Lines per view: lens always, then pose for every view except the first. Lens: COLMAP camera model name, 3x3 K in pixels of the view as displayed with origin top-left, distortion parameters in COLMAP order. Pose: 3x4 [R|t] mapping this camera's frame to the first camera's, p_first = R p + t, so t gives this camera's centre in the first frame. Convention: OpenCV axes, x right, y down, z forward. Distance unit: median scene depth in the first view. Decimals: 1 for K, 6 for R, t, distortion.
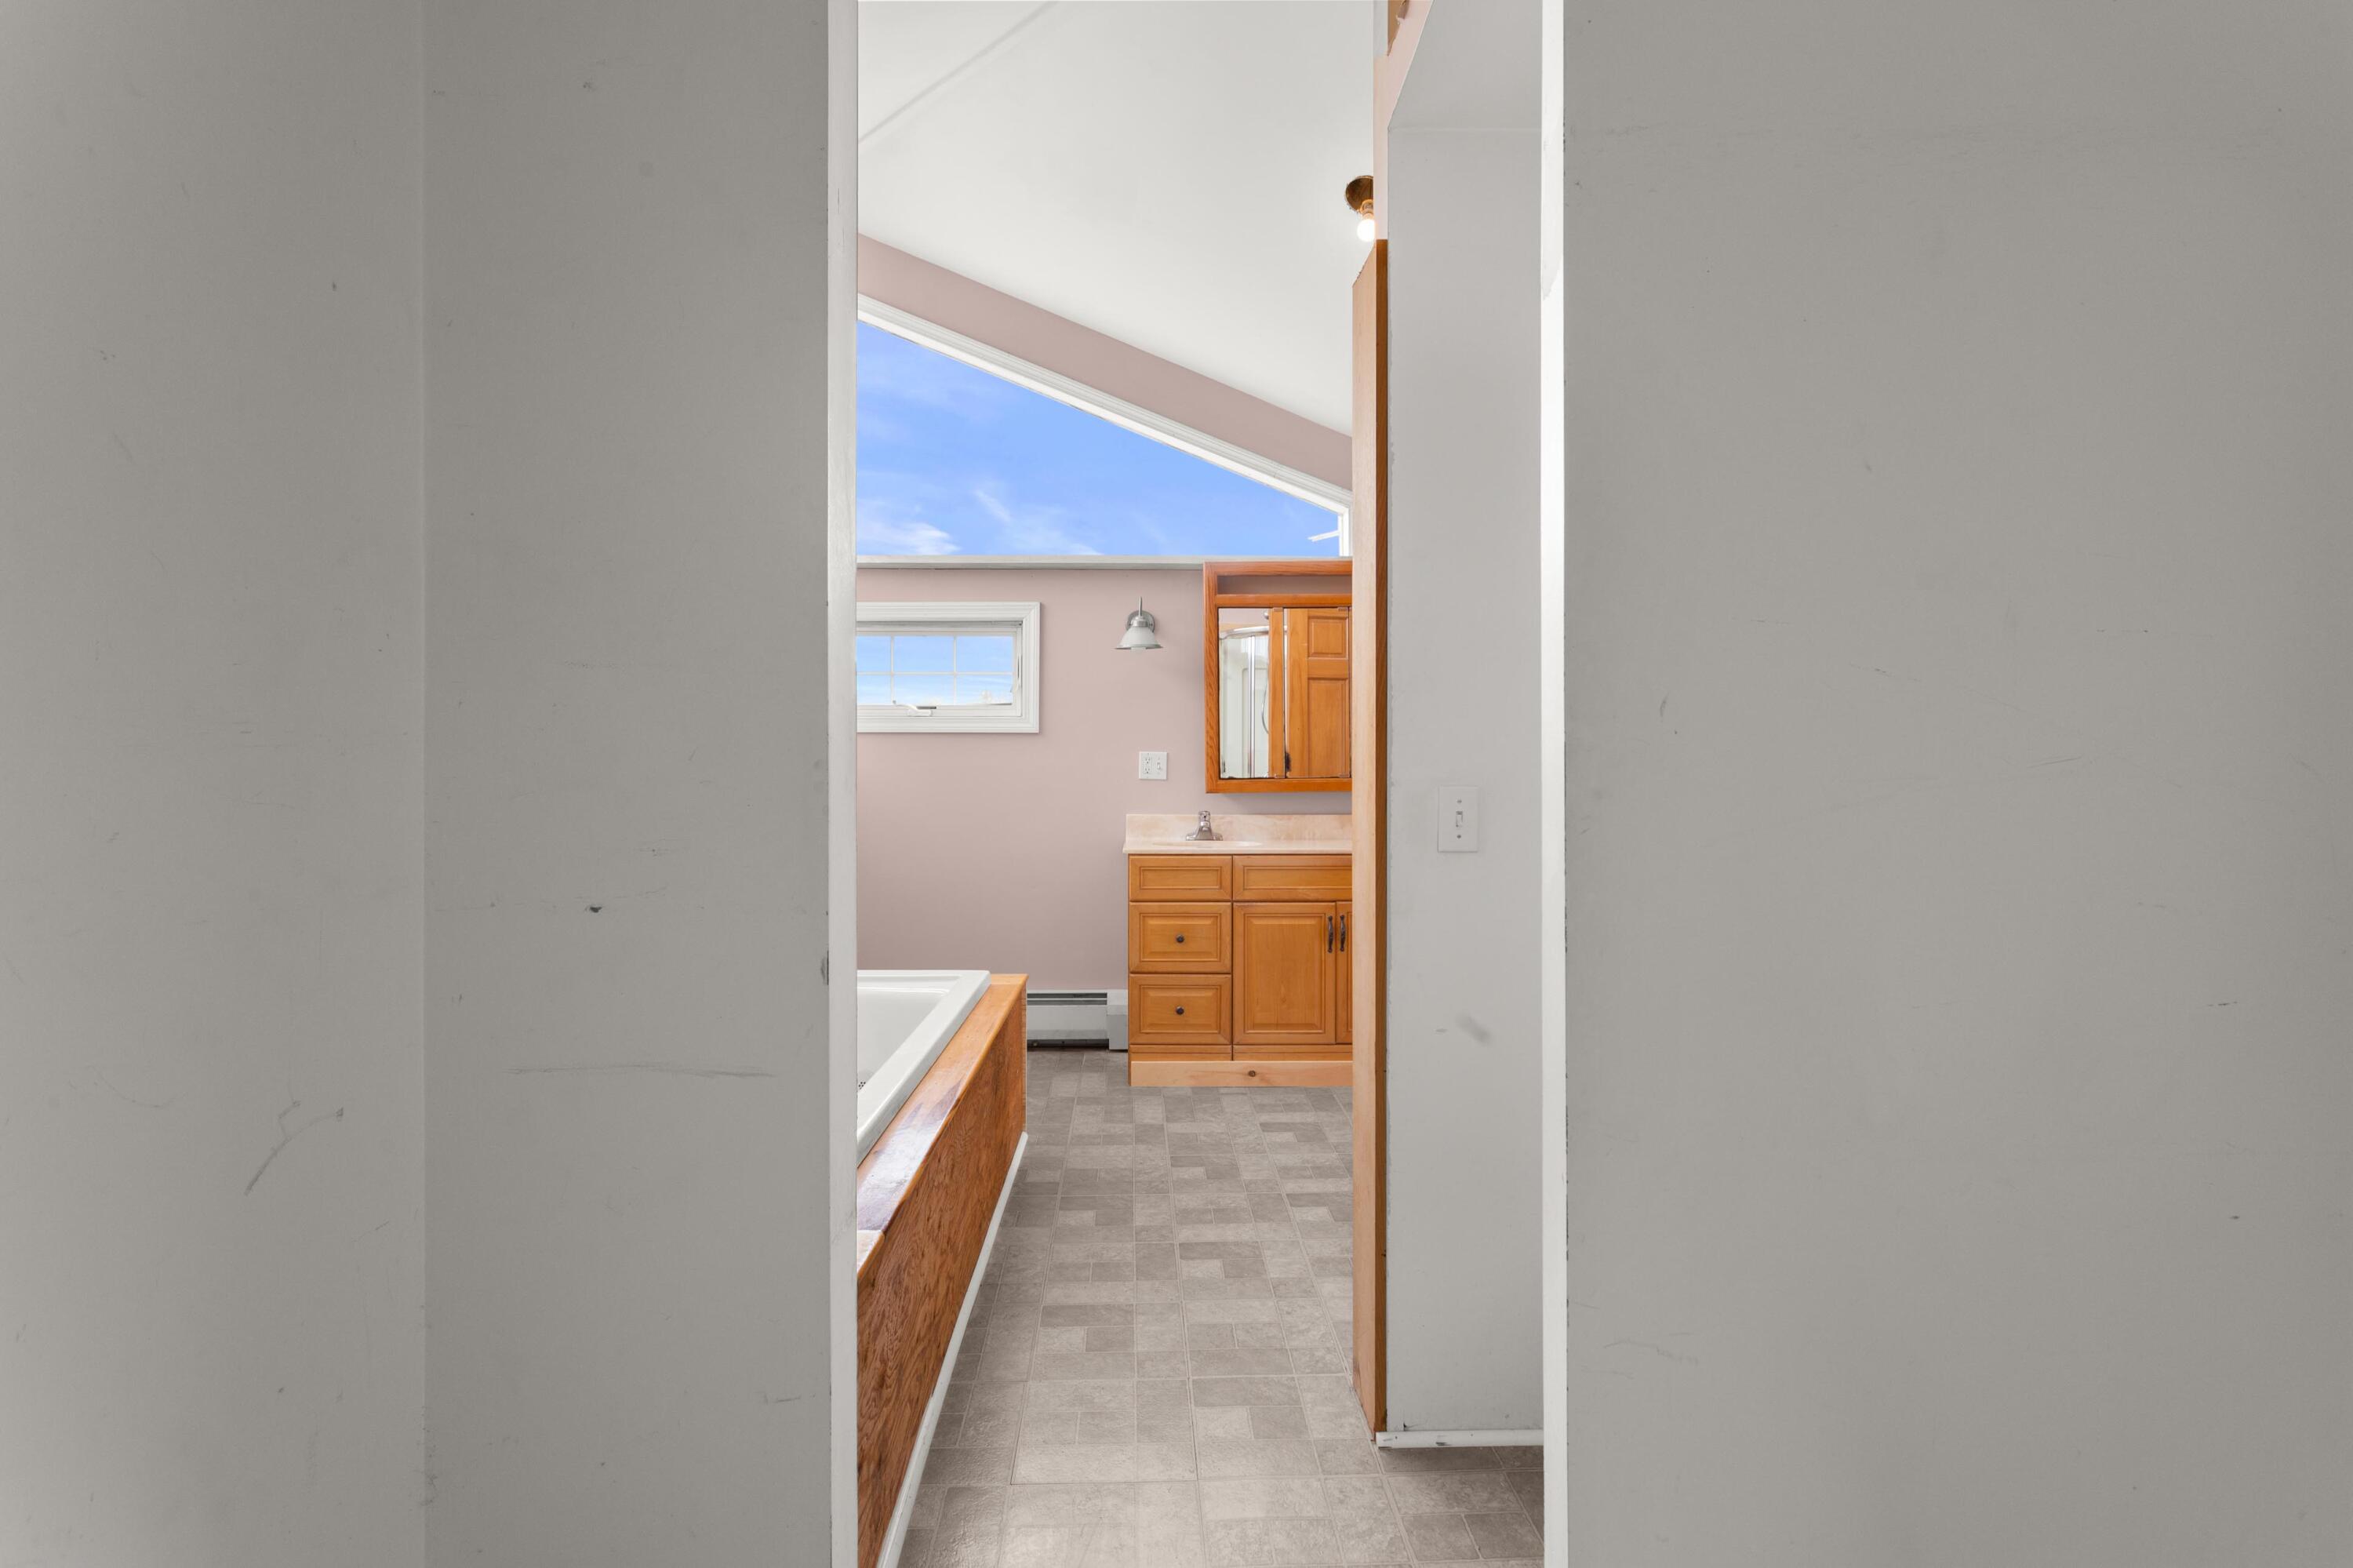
lens RADIAL K [[1150.3, 0, 1175.9], [0, 1150.3, 782.2], [0, 0, 1]] dist [-0.000776, -0.000086]
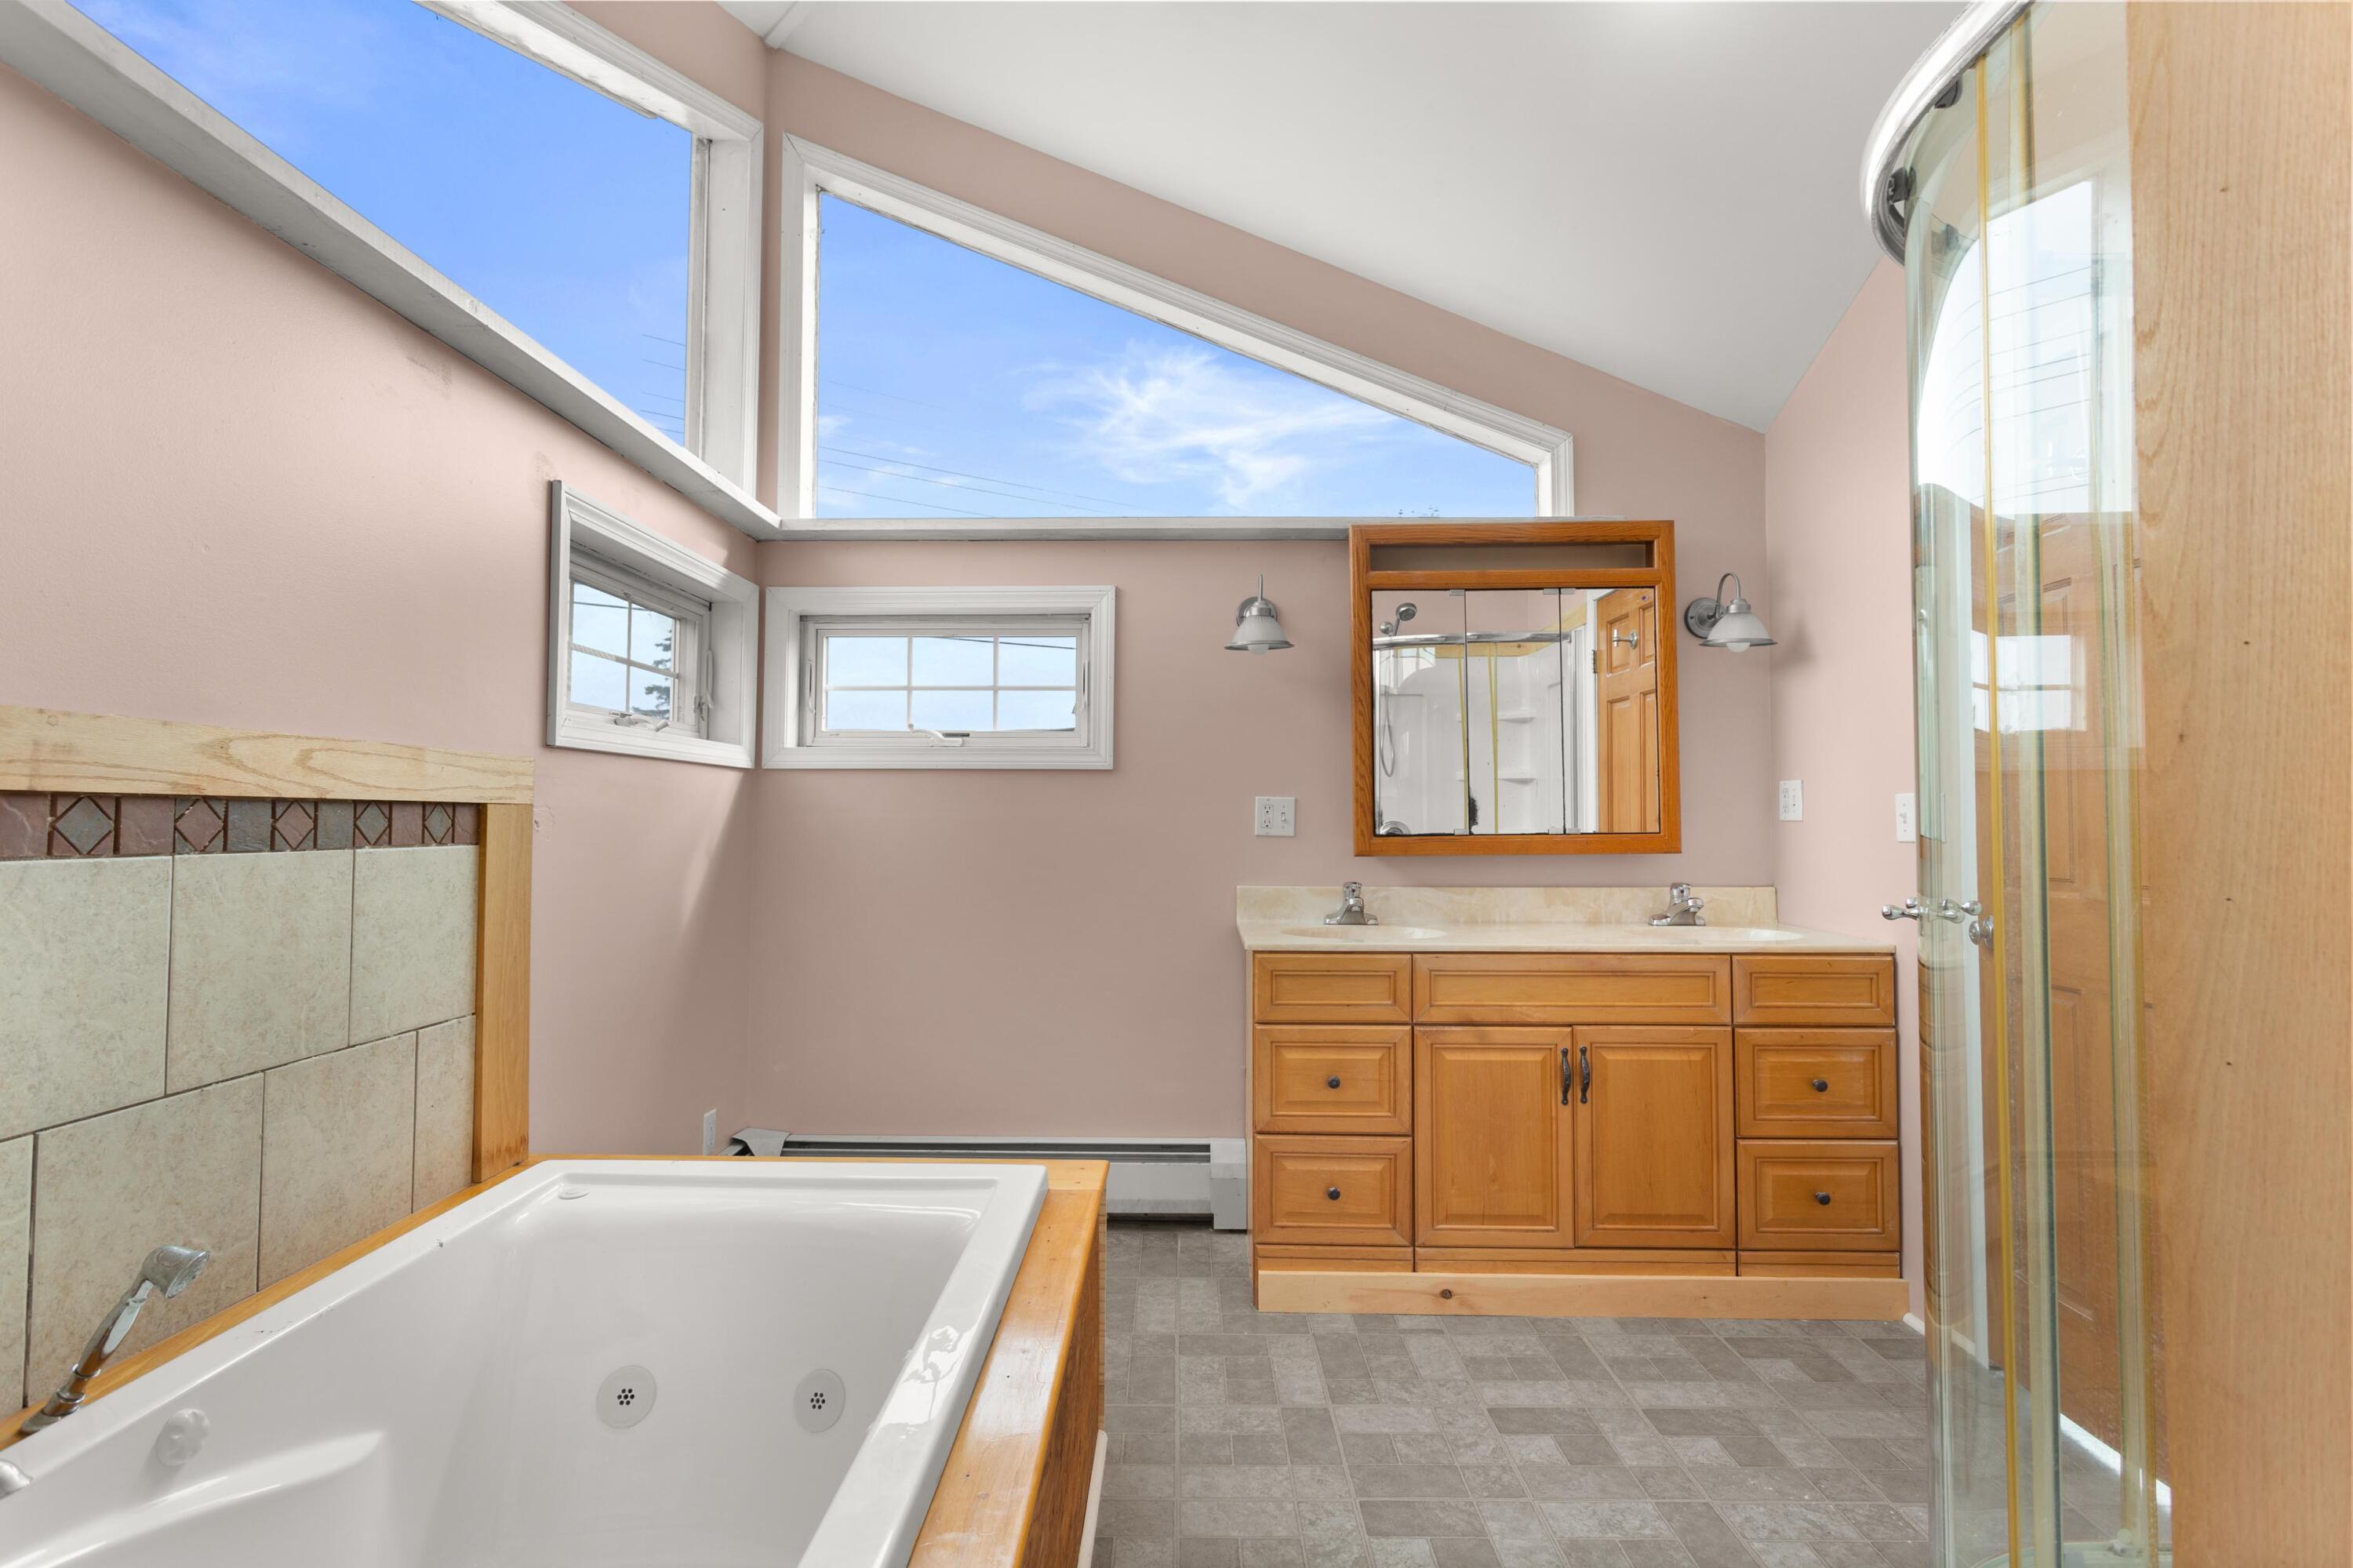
lens RADIAL K [[1150.3, 0, 1174.0], [0, 1150.3, 783.2], [0, 0, 1]] dist [-0.000776, -0.000086]
pose [[0.999141, -0.000560, -0.041447, -0.059370], [-0.001146, 0.999154, -0.041109, -0.006490], [0.041435, 0.041122, 0.998295, 0.335102]]
